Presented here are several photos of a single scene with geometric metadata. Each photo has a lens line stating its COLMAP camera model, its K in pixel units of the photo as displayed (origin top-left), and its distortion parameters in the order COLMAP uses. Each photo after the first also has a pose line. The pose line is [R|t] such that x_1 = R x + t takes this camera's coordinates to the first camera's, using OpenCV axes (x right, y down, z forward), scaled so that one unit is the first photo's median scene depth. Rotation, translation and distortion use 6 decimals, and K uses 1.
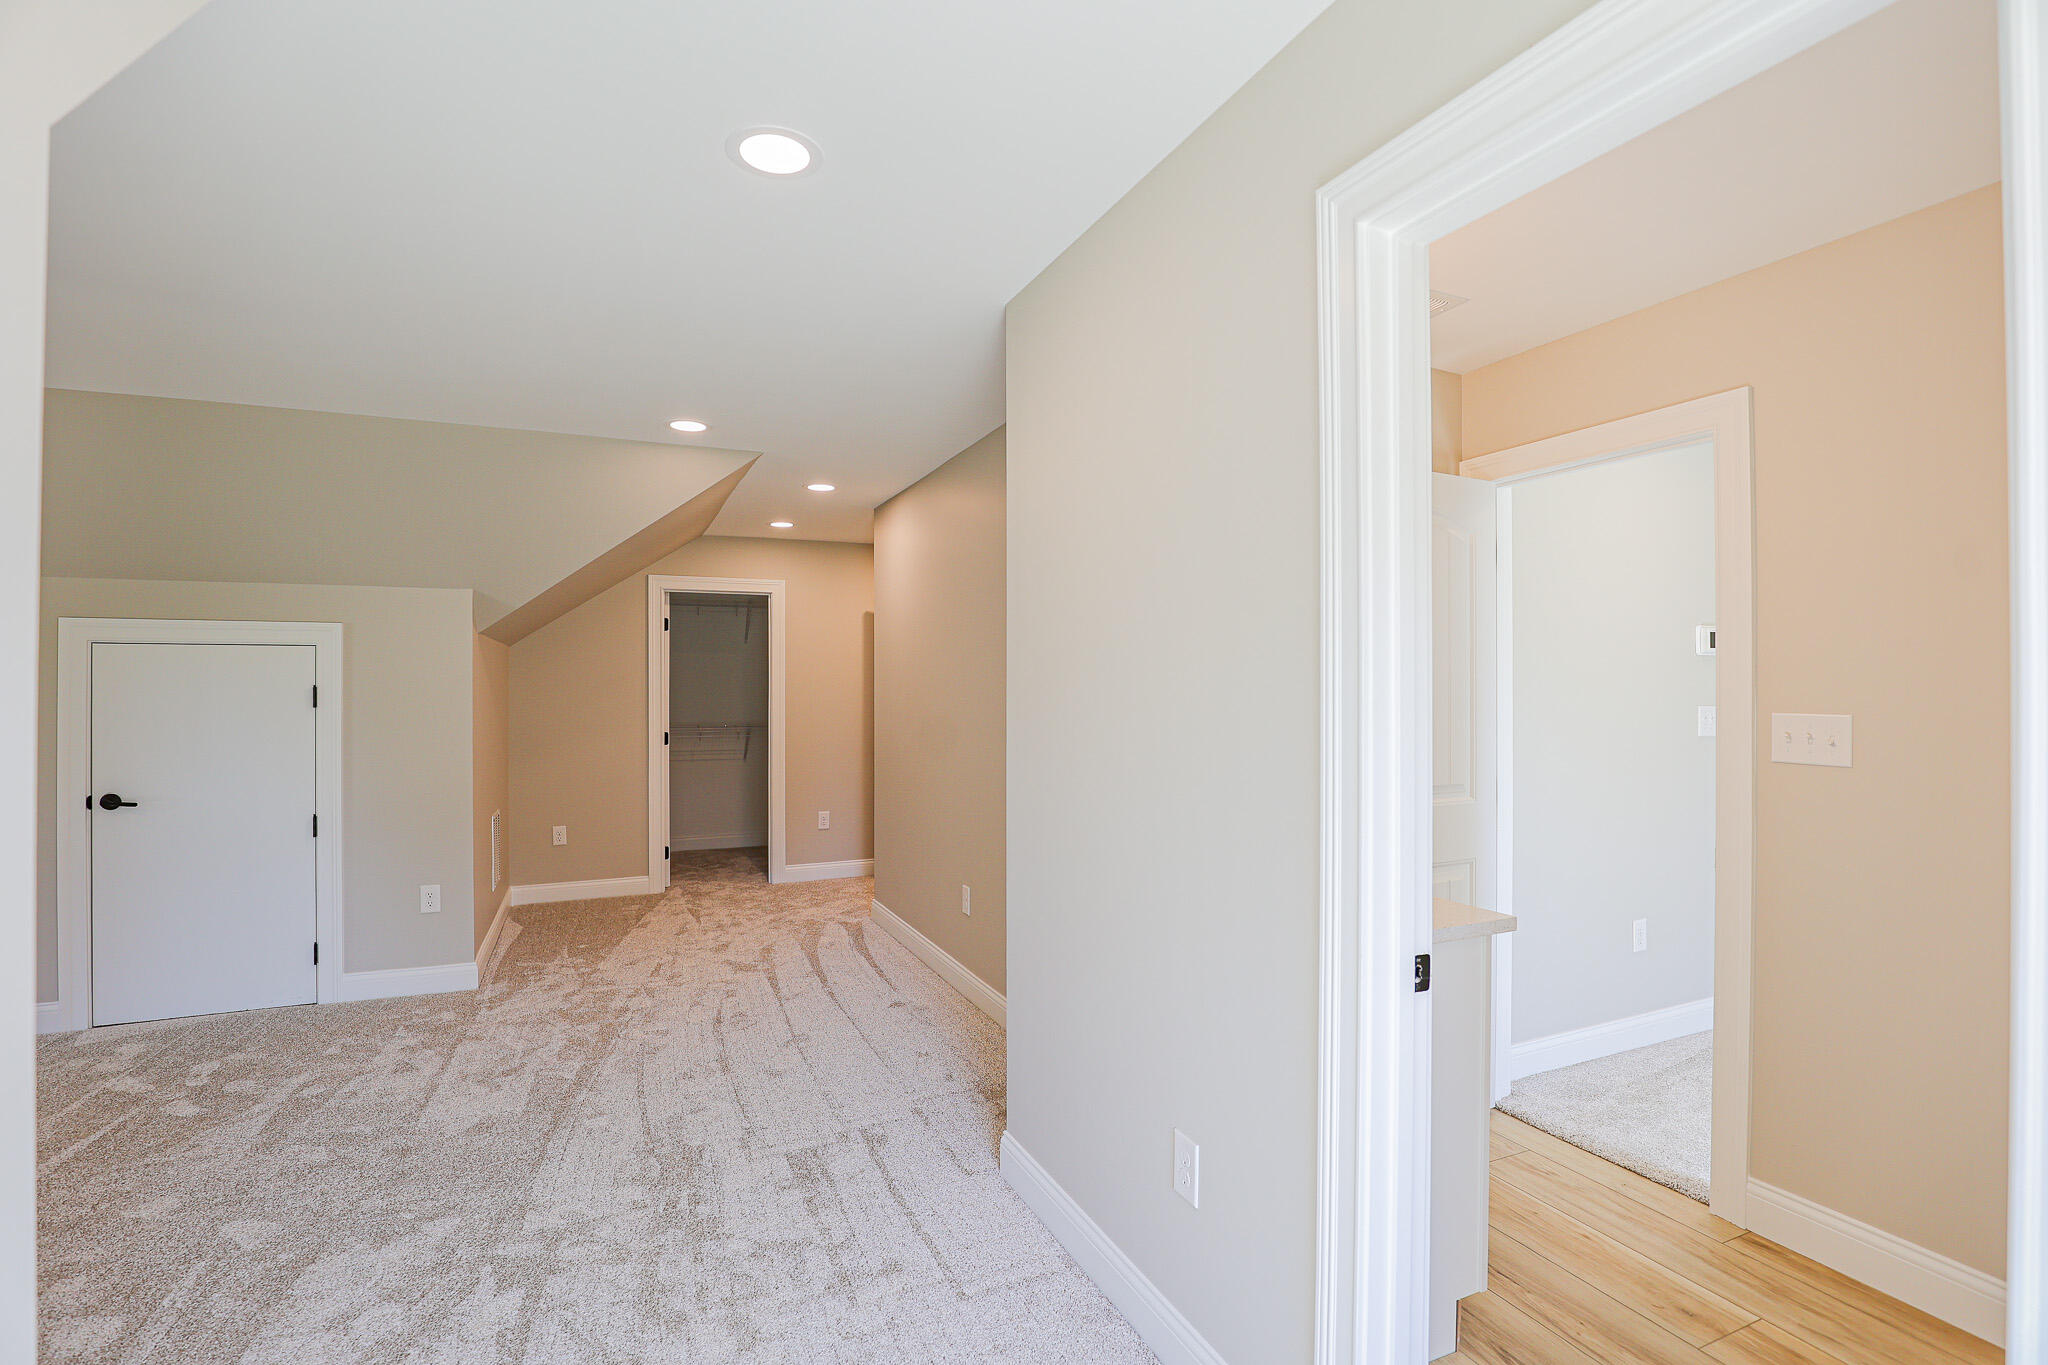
lens RADIAL K [[953.0, 0, 1011.9], [0, 953.0, 688.0], [0, 0, 1]] dist [-0.032161, 0.006392]
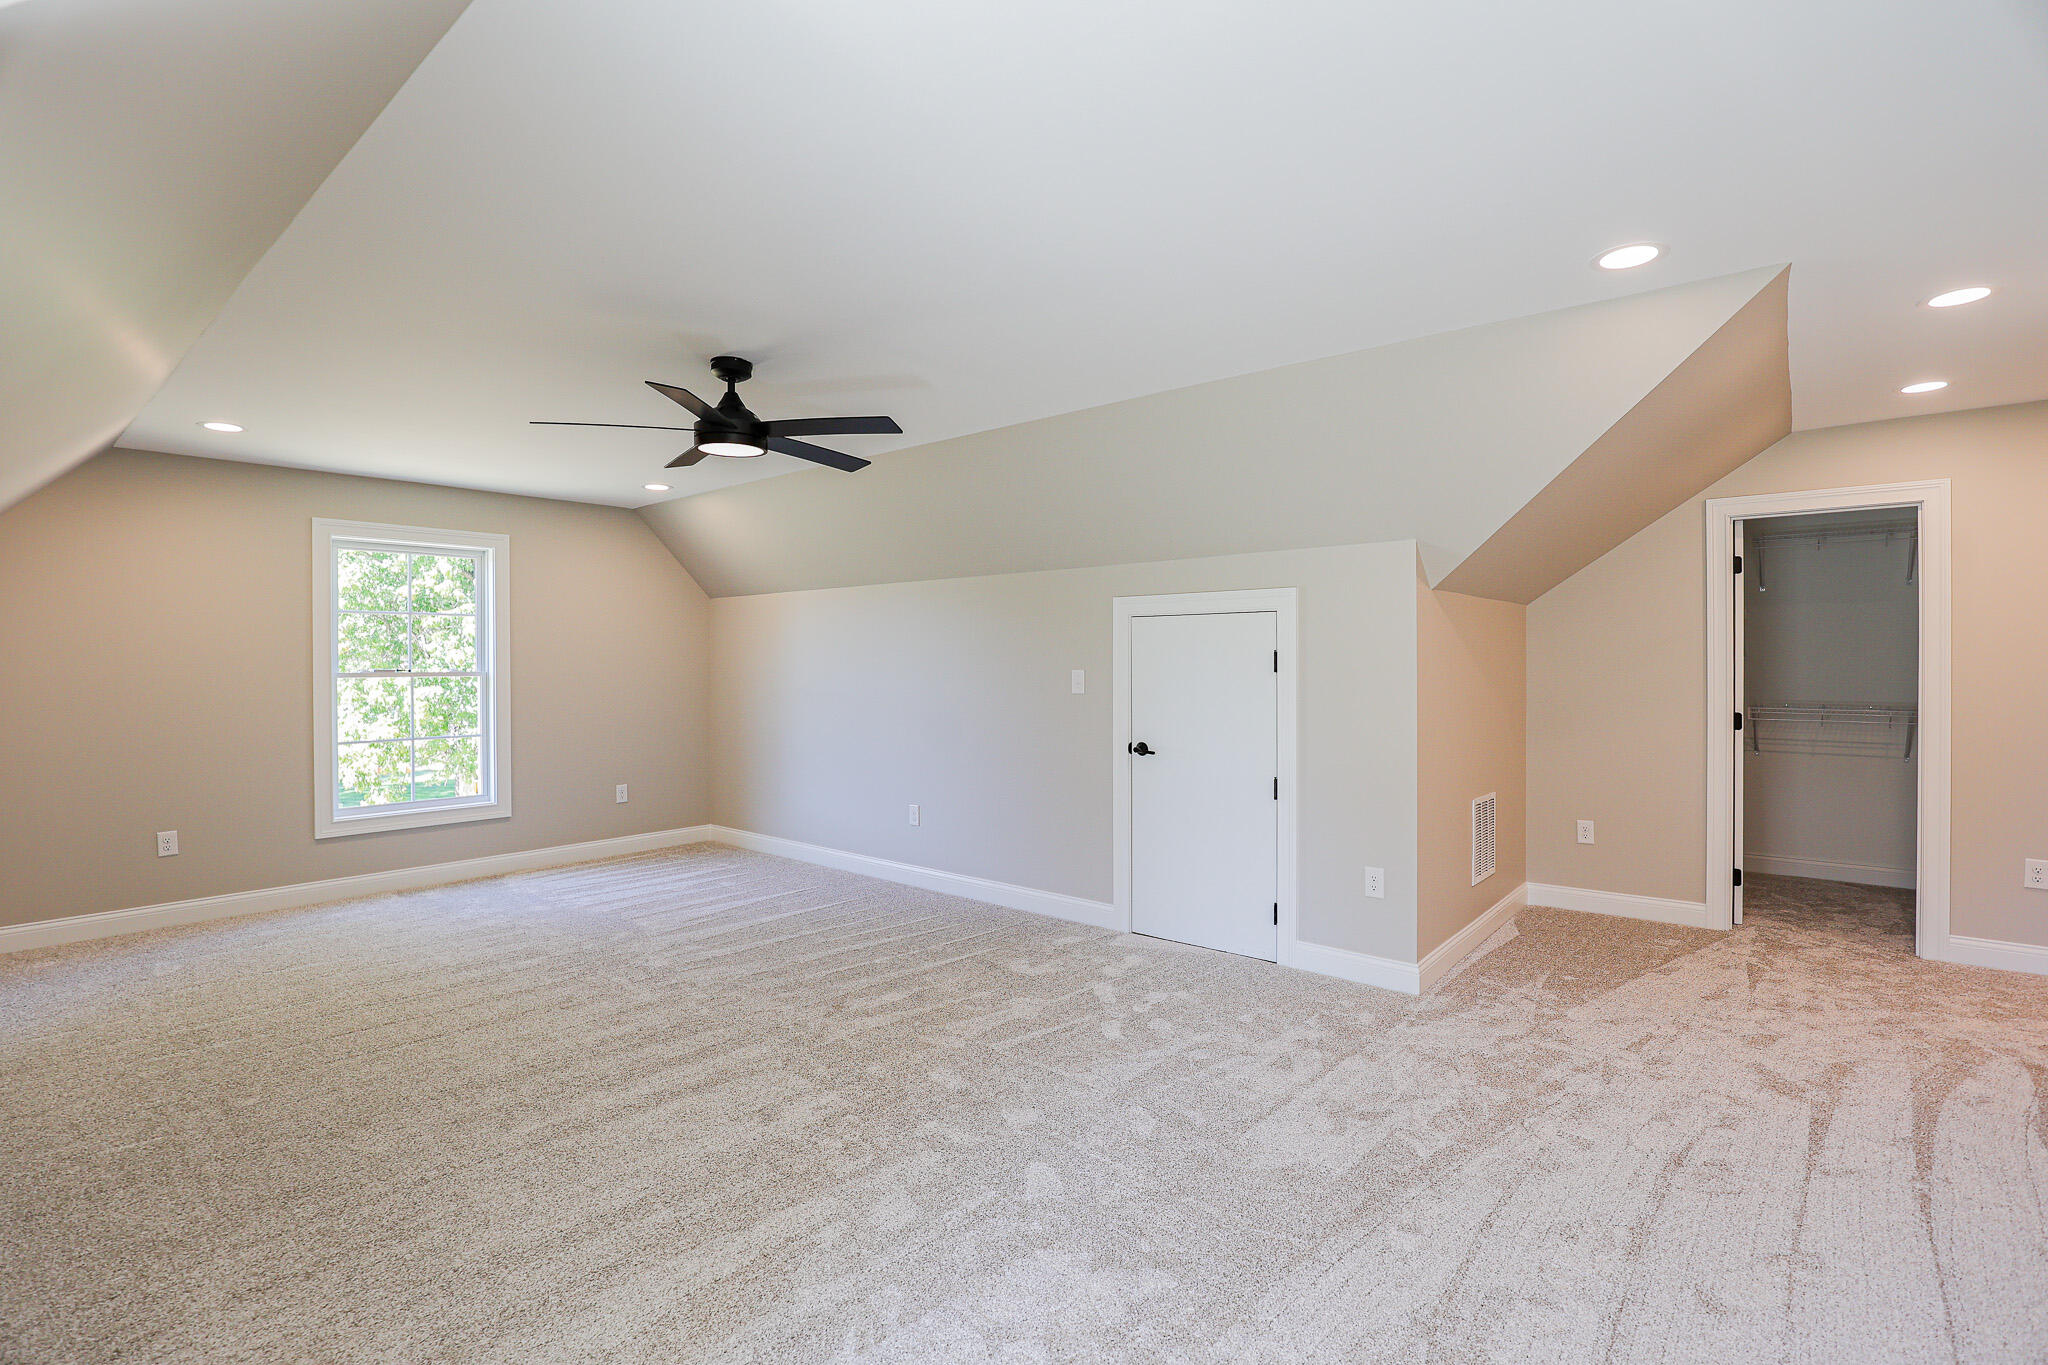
lens RADIAL K [[953.0, 0, 1038.0], [0, 953.0, 659.0], [0, 0, 1]] dist [-0.032161, 0.006392]
pose [[0.446953, 0.000098, -0.894557, 0.061363], [0.003355, 0.999993, 0.001786, 0.004031], [0.894551, -0.003799, 0.446950, 0.297582]]
